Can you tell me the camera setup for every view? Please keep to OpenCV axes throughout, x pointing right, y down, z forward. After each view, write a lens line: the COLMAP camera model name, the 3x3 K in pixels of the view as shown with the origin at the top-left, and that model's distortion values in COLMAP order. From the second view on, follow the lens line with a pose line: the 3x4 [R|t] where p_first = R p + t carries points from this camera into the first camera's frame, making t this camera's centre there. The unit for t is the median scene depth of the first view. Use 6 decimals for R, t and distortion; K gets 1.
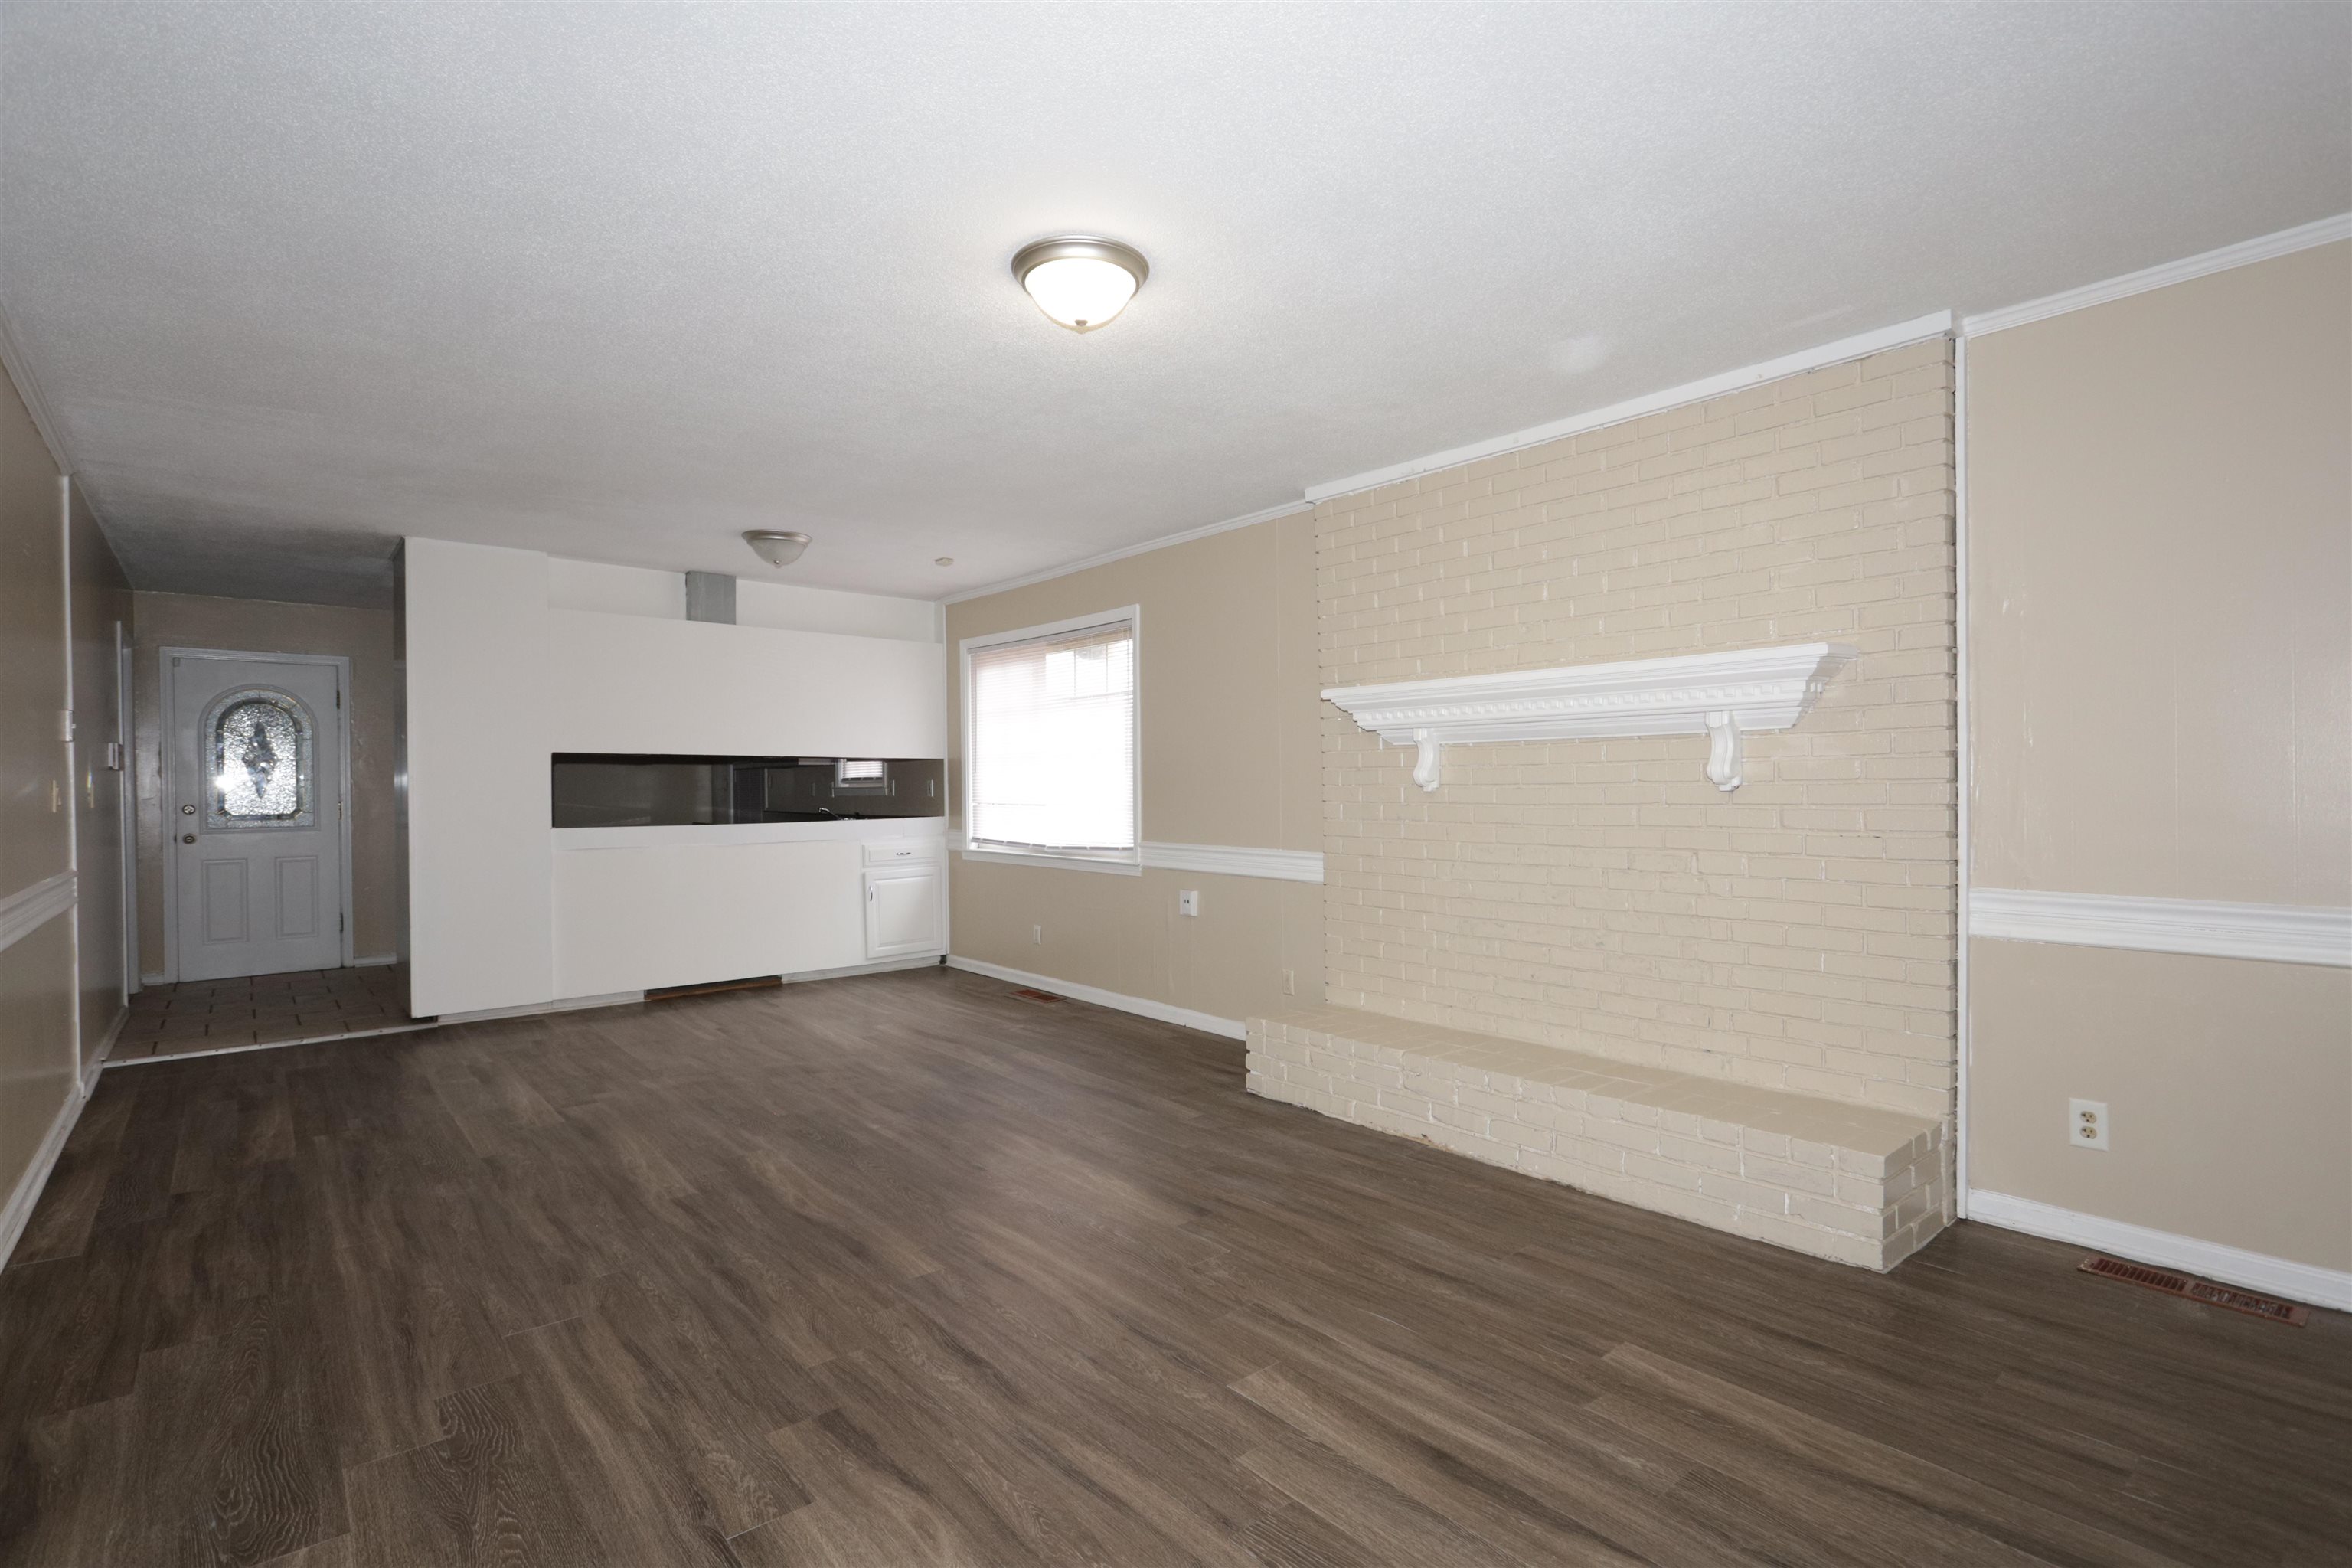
lens RADIAL K [[1121.6, 0, 1184.7], [0, 1121.6, 792.1], [0, 0, 1]] dist [-0.009819, 0.000650]
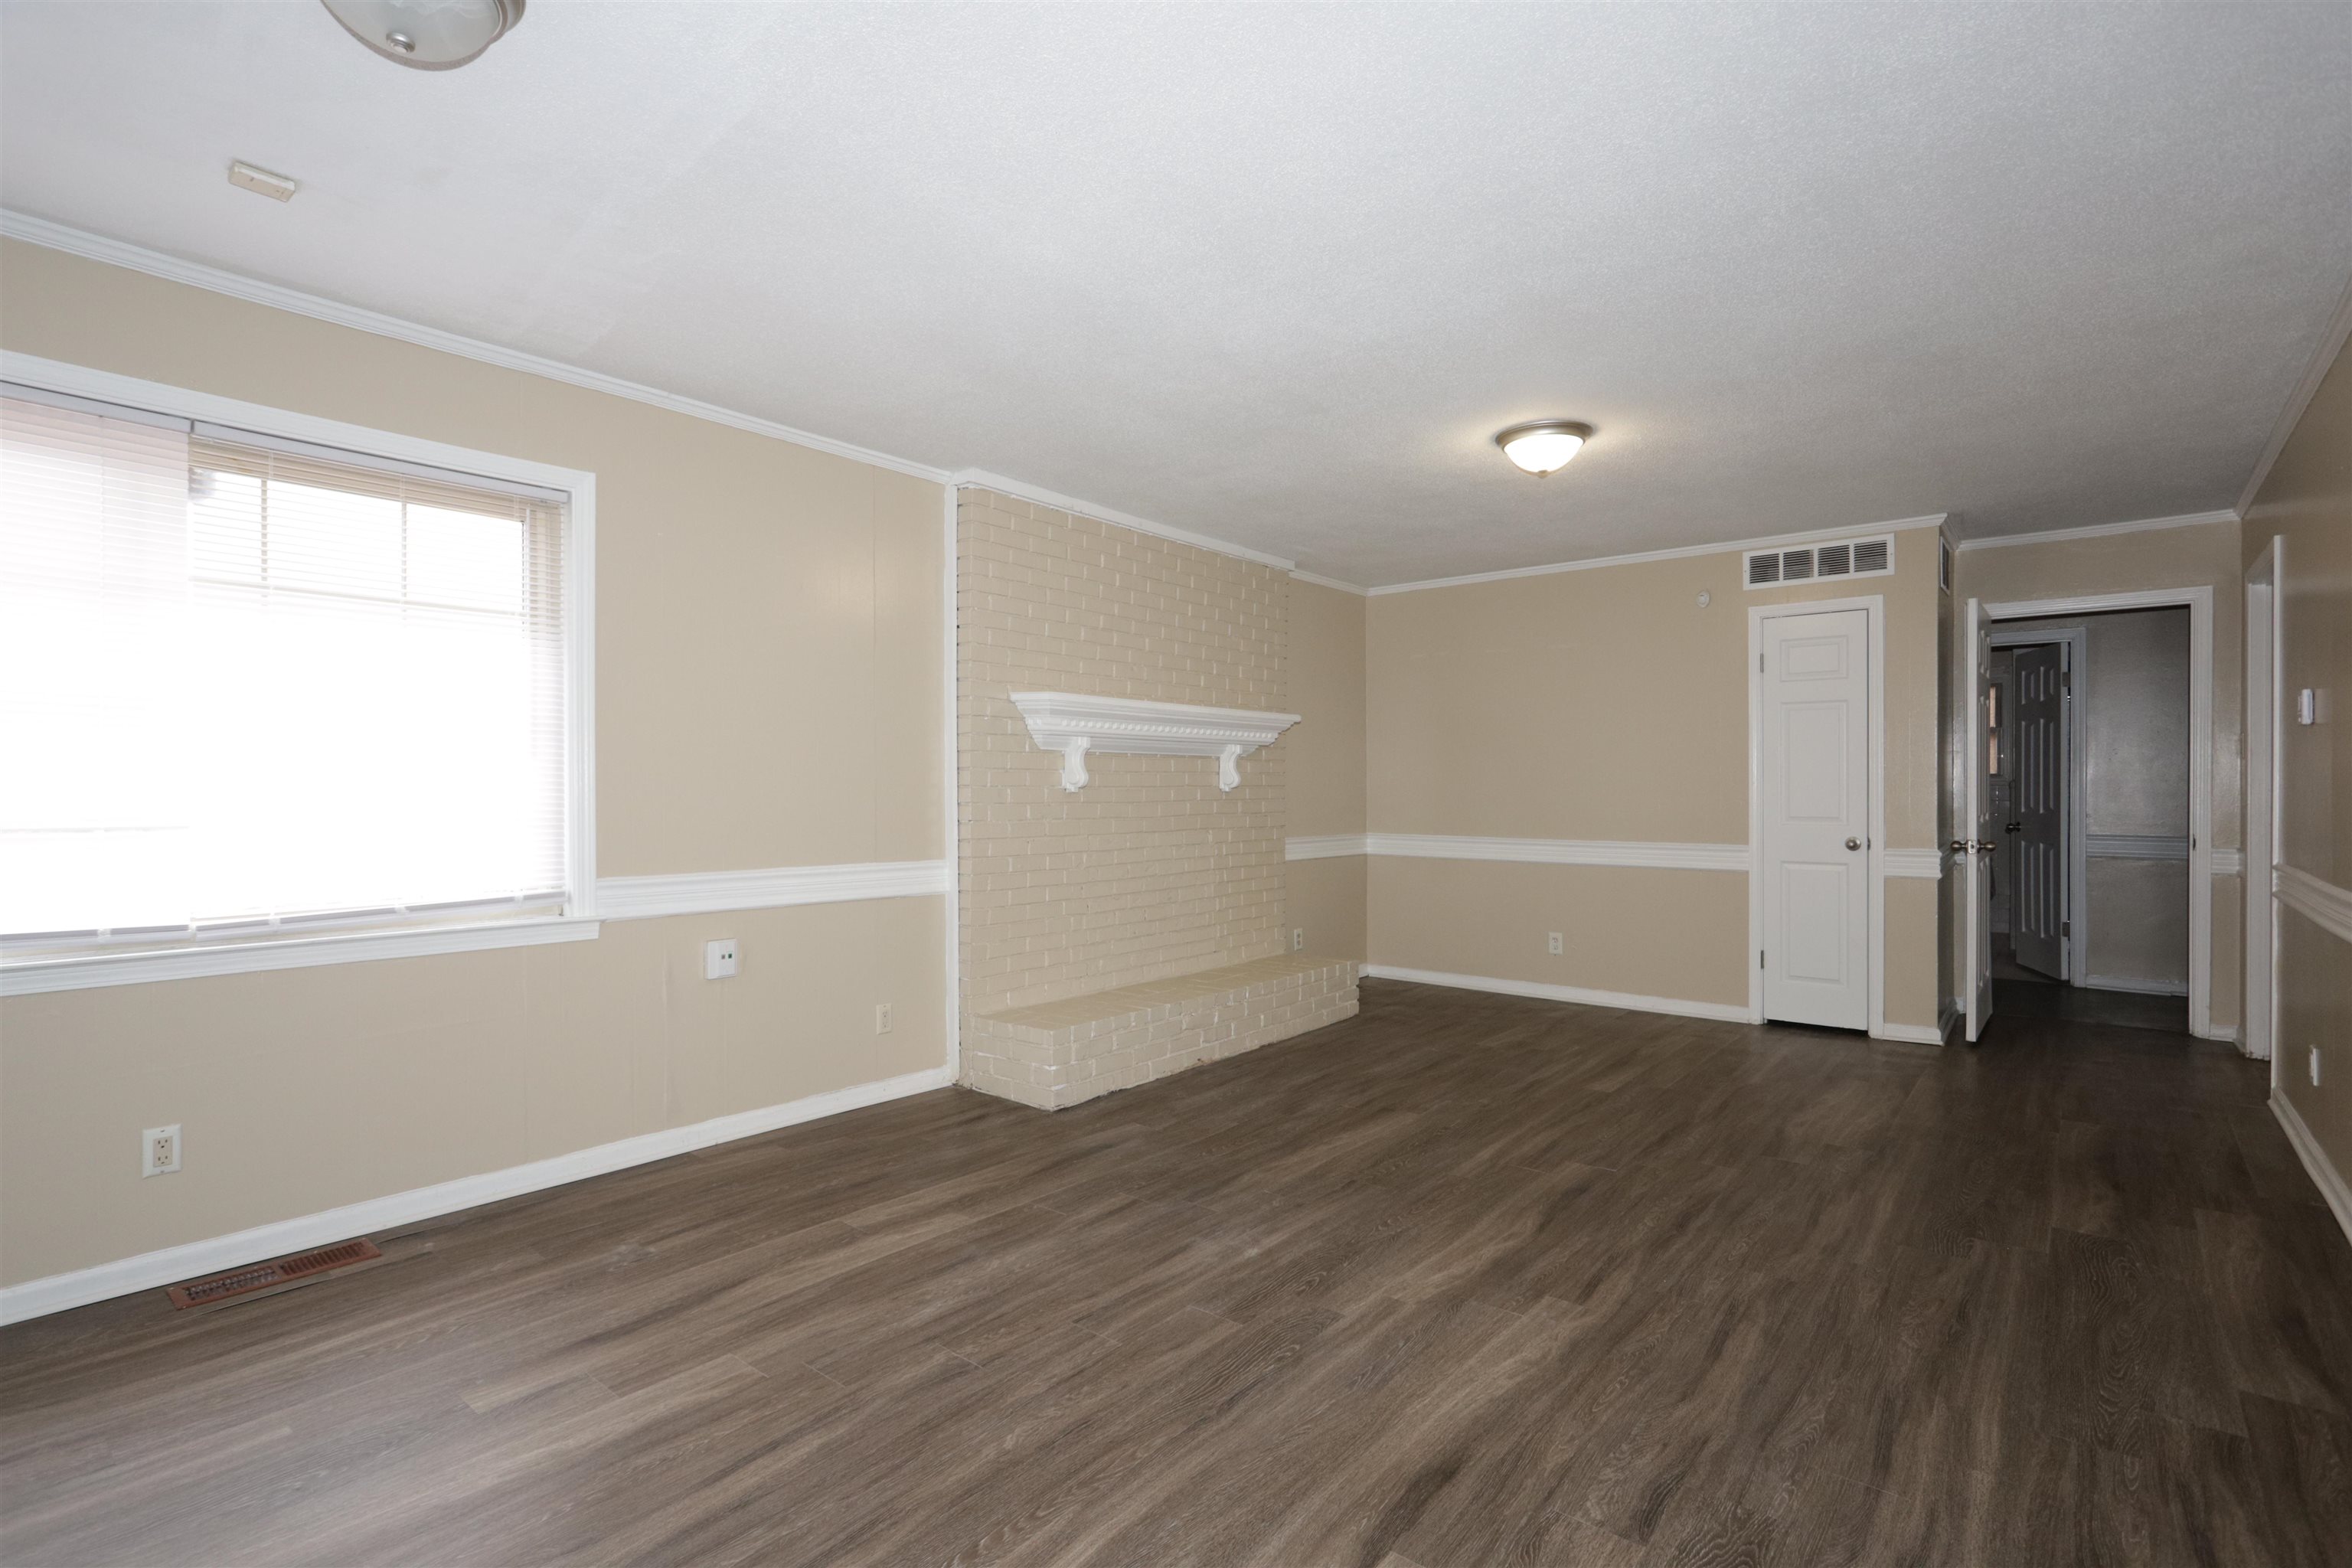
lens RADIAL K [[1121.6, 0, 1181.1], [0, 1121.6, 781.7], [0, 0, 1]] dist [-0.009819, 0.000650]
pose [[-0.187670, 0.015526, 0.982110, -1.254539], [0.009195, 0.999859, -0.014050, 0.007682], [-0.982189, 0.006394, -0.187786, 1.508644]]
